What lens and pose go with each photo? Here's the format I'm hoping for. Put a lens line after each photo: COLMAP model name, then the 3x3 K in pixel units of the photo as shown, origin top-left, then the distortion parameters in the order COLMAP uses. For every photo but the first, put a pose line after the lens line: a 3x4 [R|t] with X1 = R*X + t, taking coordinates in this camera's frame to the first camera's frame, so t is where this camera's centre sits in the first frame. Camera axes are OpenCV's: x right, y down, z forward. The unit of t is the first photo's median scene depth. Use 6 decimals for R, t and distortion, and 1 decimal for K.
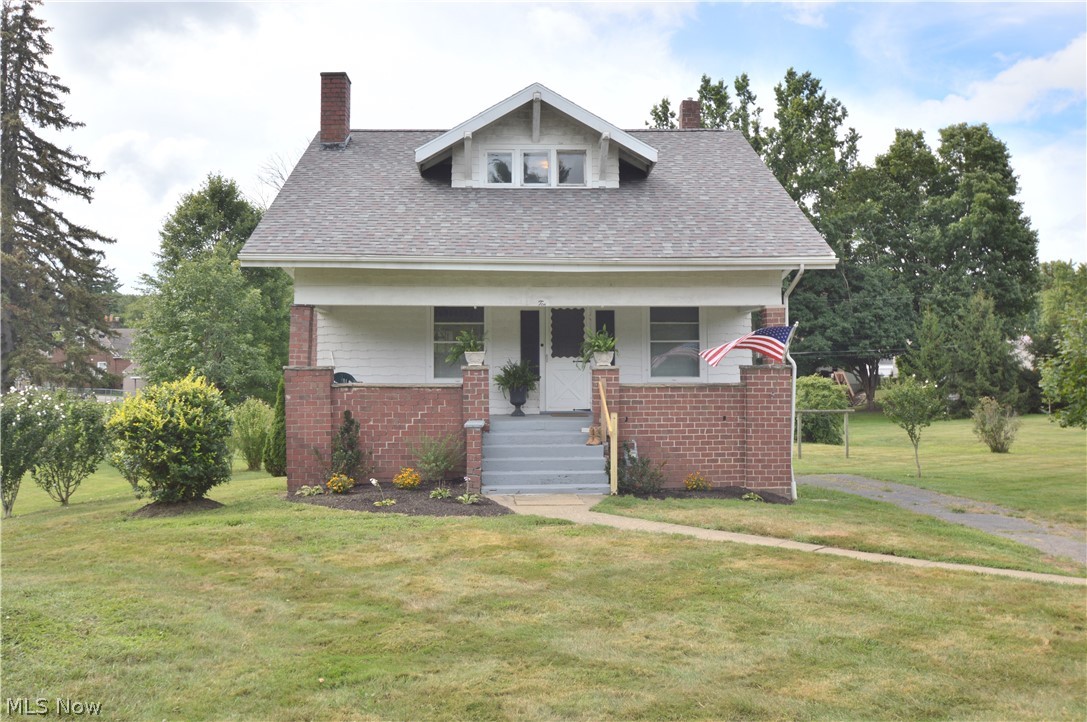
lens RADIAL K [[946.3, 0, 543.6], [0, 946.3, 365.1], [0, 0, 1]] dist [0.001646, 0.016761]
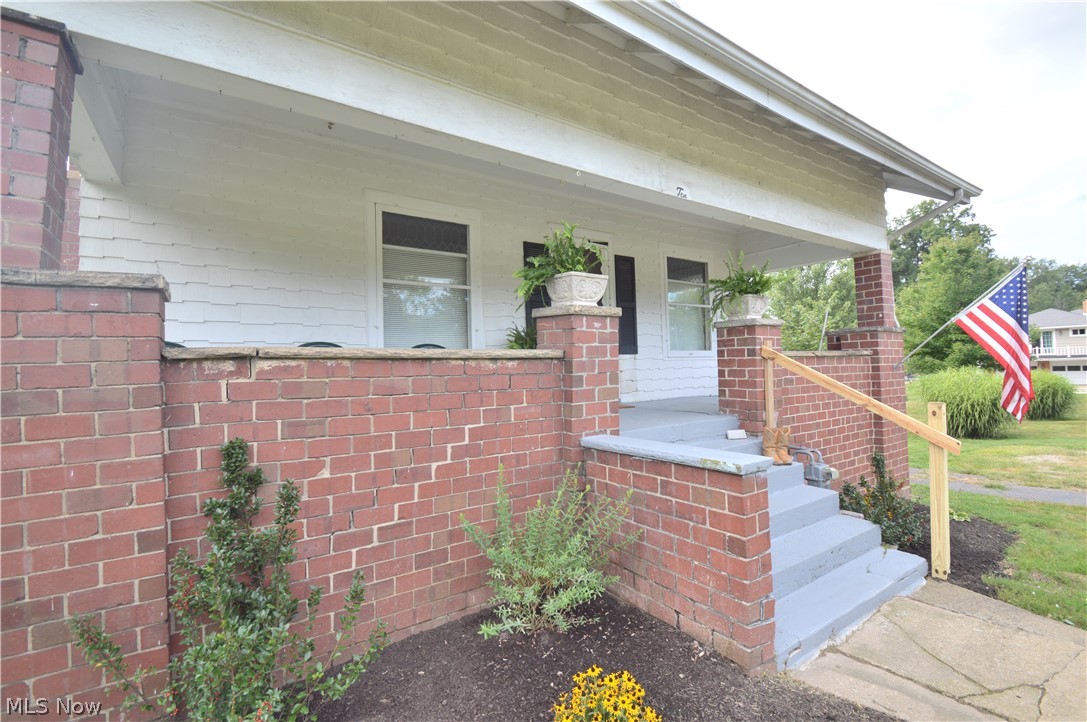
lens RADIAL K [[485.5, 0, 544.4], [0, 485.5, 356.6], [0, 0, 1]] dist [0.005672, -0.012279]
pose [[0.849029, -0.002695, 0.528339, -0.204958], [0.018664, 0.999516, -0.024895, 0.028252], [-0.528016, 0.030998, 0.848668, 0.827880]]
